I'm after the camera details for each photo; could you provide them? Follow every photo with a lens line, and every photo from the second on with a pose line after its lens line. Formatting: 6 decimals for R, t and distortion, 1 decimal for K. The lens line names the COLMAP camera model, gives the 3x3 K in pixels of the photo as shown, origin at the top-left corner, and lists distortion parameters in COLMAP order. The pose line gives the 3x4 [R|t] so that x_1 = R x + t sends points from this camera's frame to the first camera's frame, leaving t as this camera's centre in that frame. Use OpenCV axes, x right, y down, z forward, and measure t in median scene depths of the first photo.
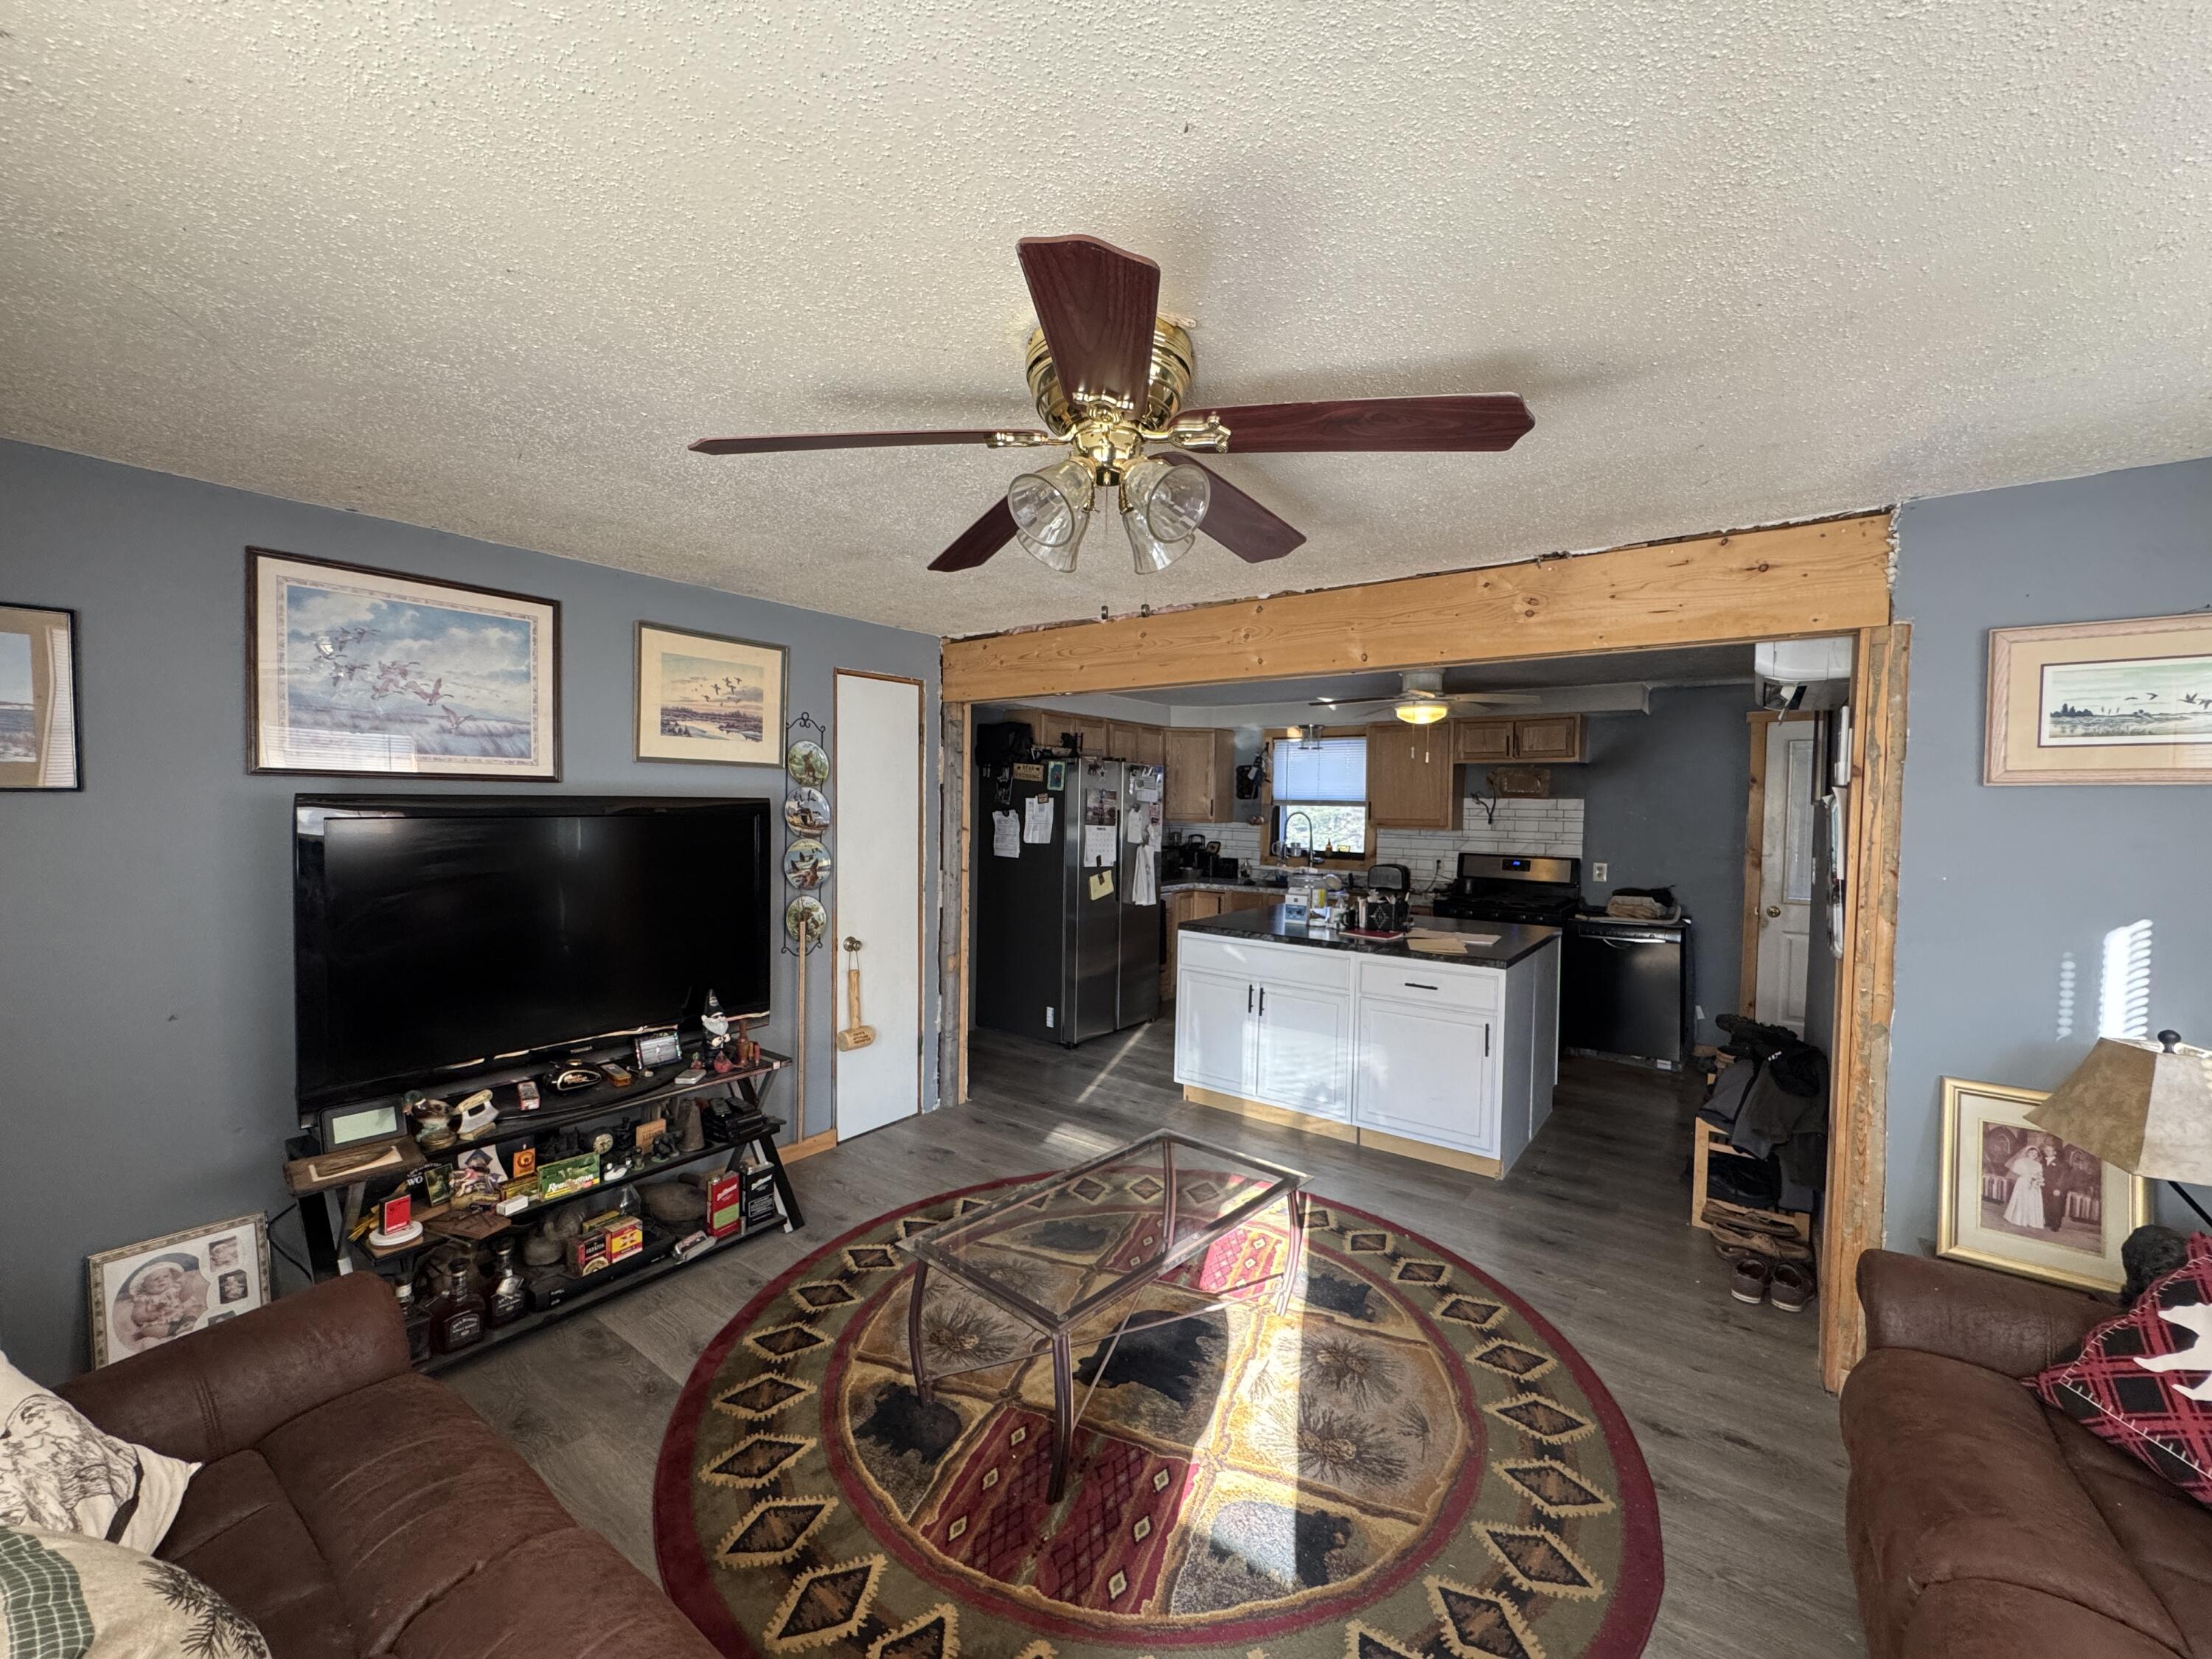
lens RADIAL K [[878.8, 0, 1108.0], [0, 878.8, 825.4], [0, 0, 1]] dist [-0.003717, 0.000025]
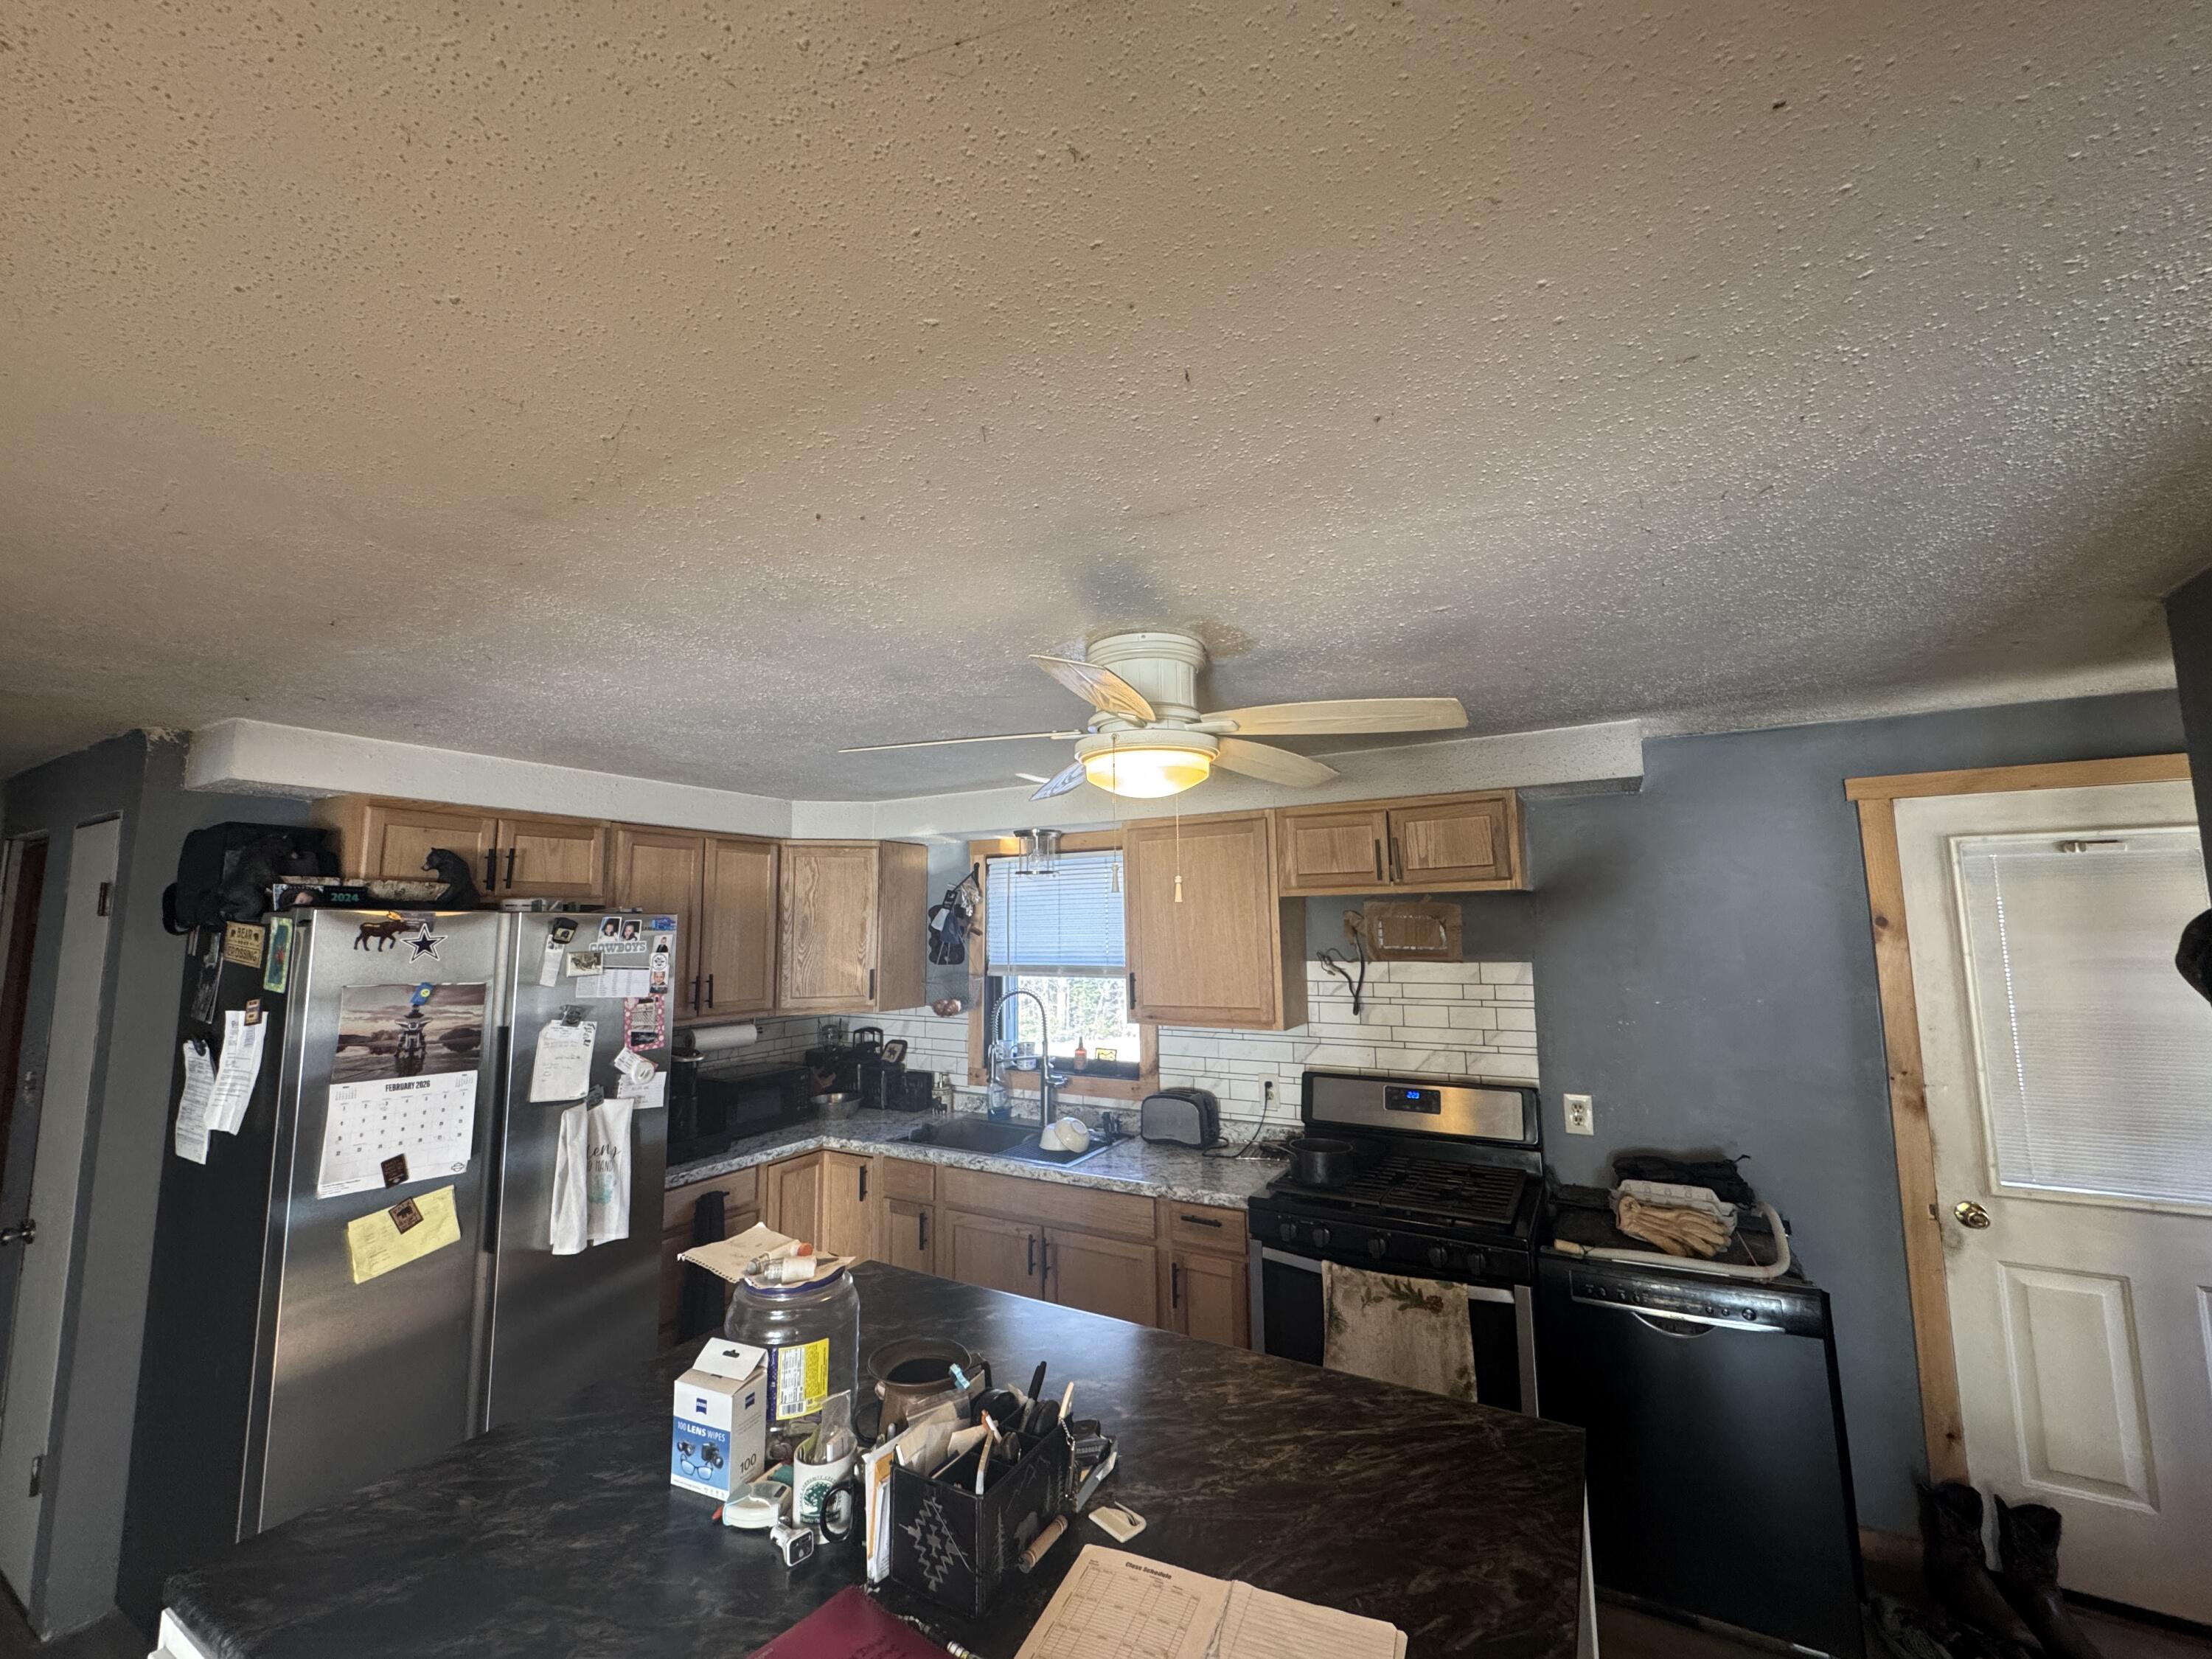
lens RADIAL K [[878.8, 0, 1103.8], [0, 878.8, 833.2], [0, 0, 1]] dist [-0.003717, 0.000025]
pose [[0.992243, -0.013426, 0.123584, 0.233872], [0.030315, 0.990270, -0.135816, -0.041732], [-0.120559, 0.138509, 0.982996, 0.515314]]
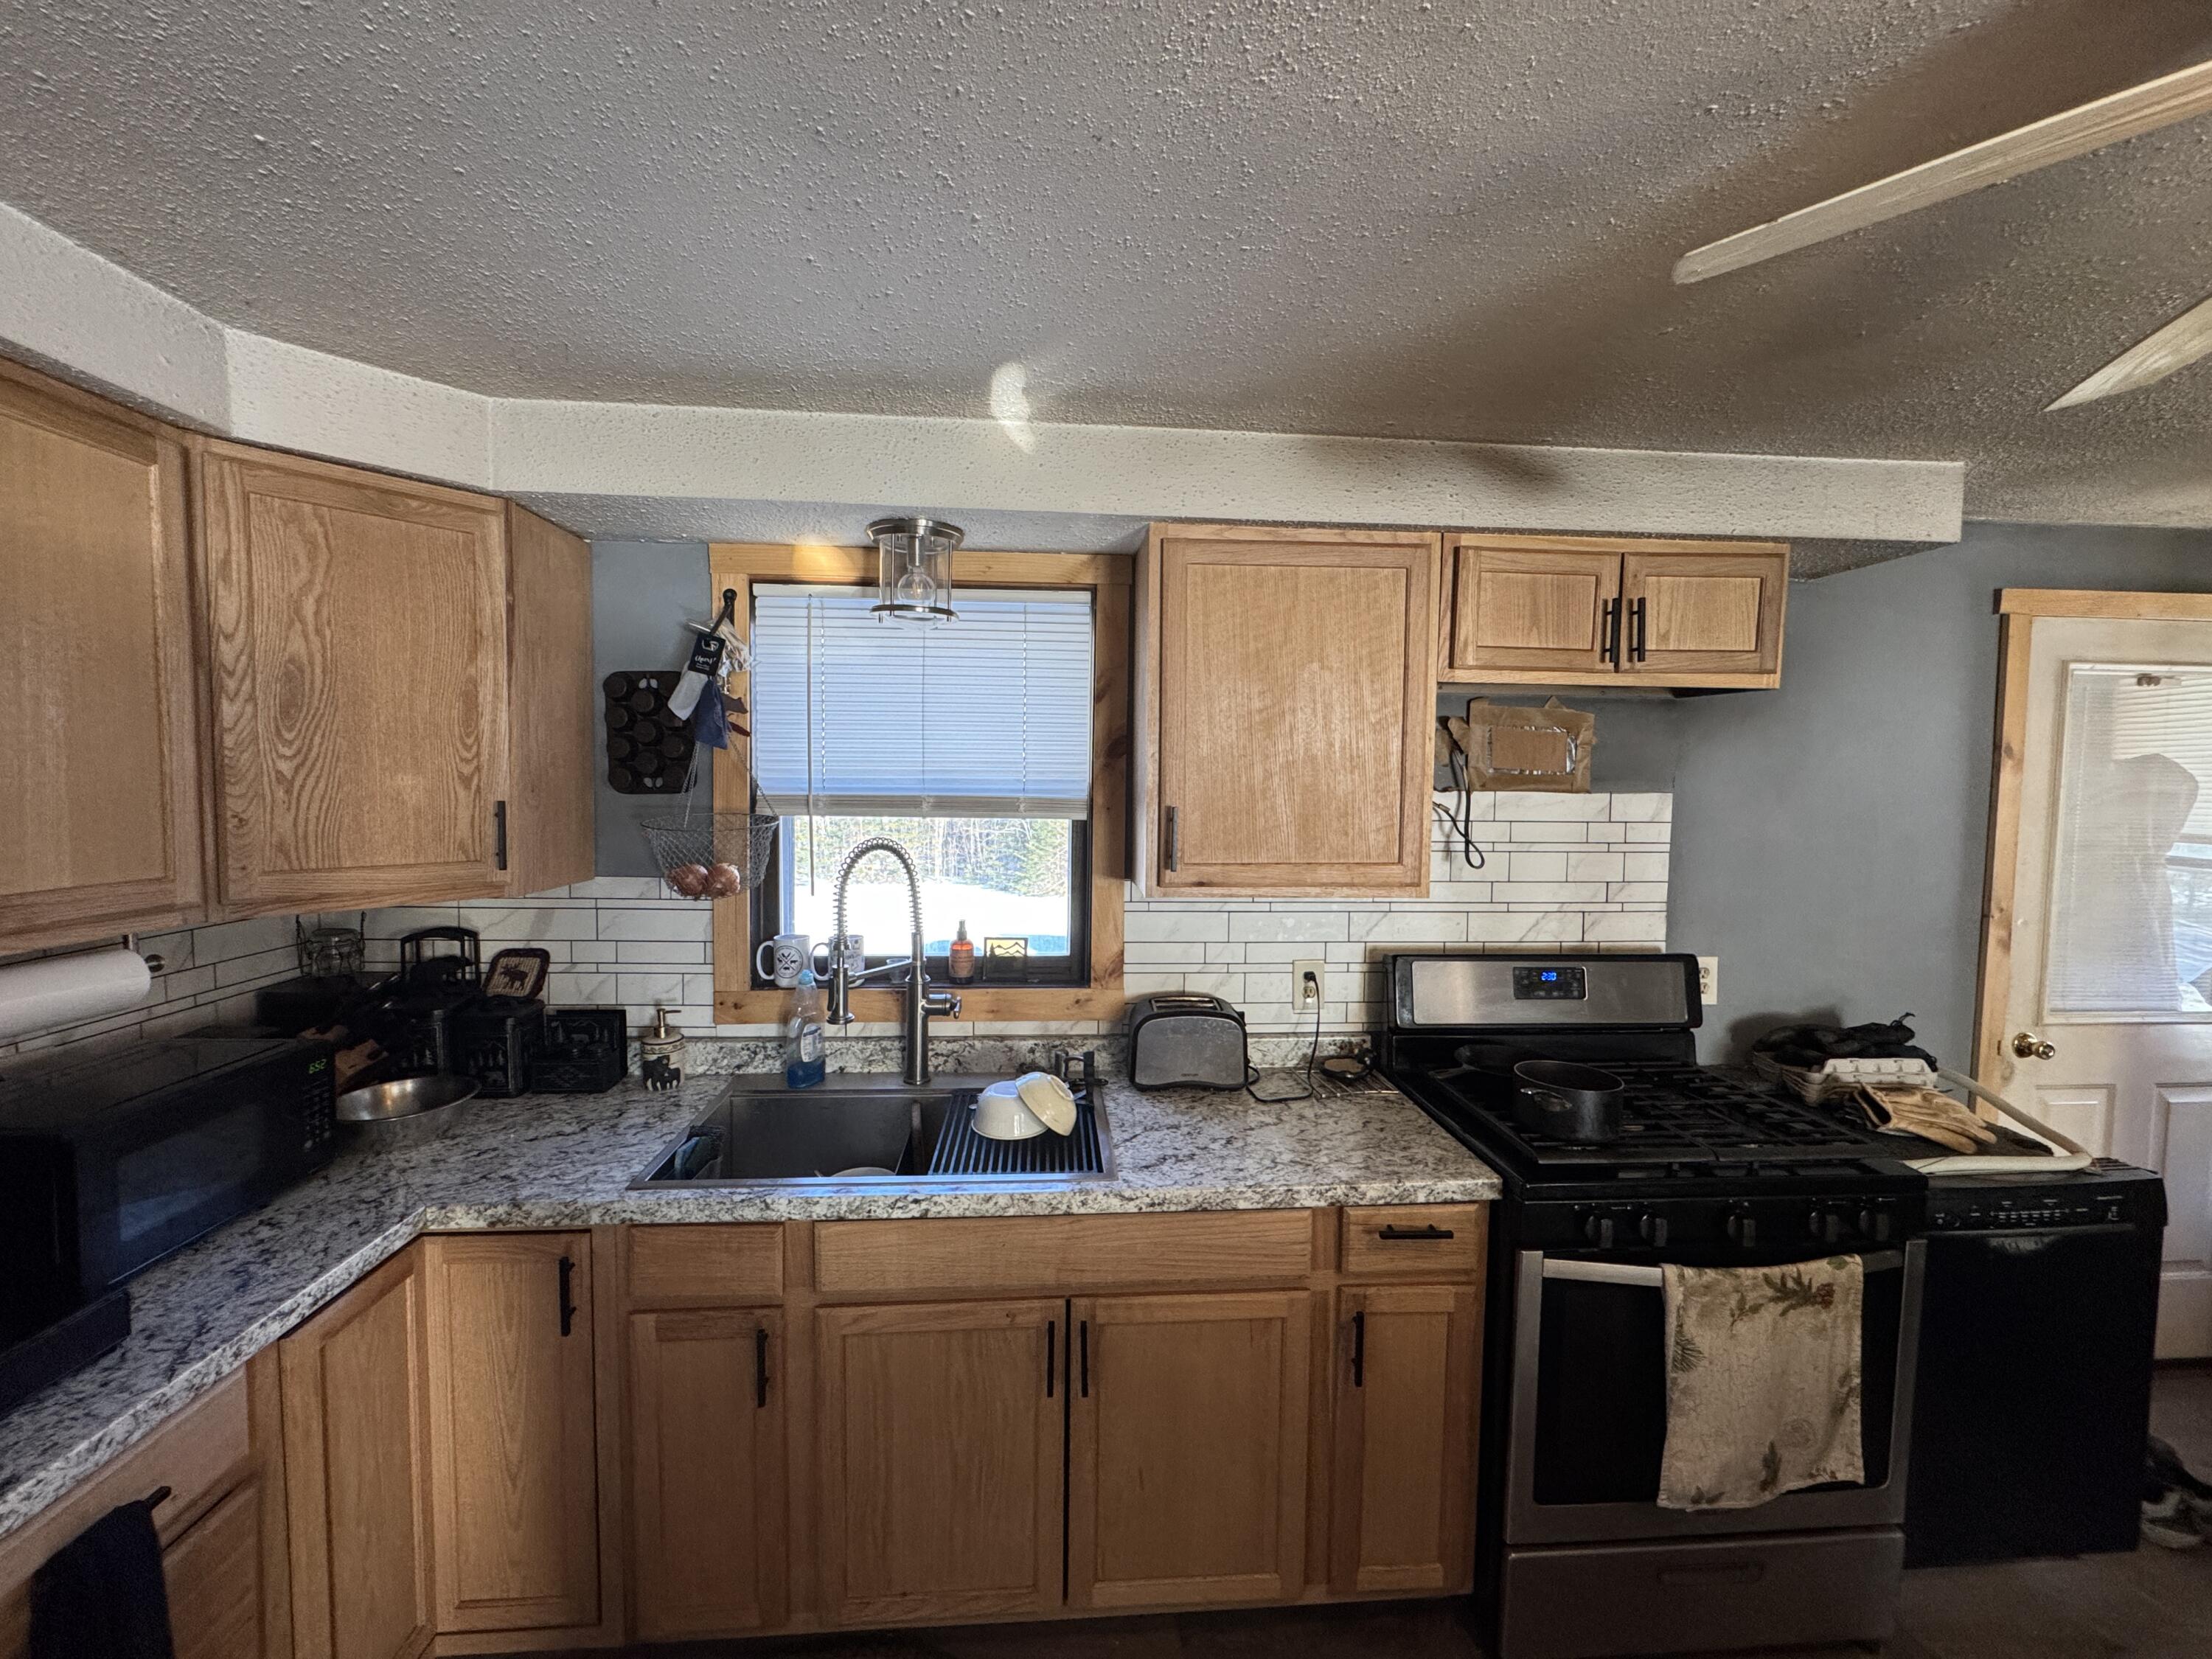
lens RADIAL K [[878.8, 0, 1103.0], [0, 878.8, 831.2], [0, 0, 1]] dist [-0.003717, 0.000025]
pose [[0.755243, -0.045002, 0.653899, 0.102464], [0.017915, 0.998685, 0.048039, -0.035626], [-0.655200, -0.024567, 0.755055, 0.855940]]
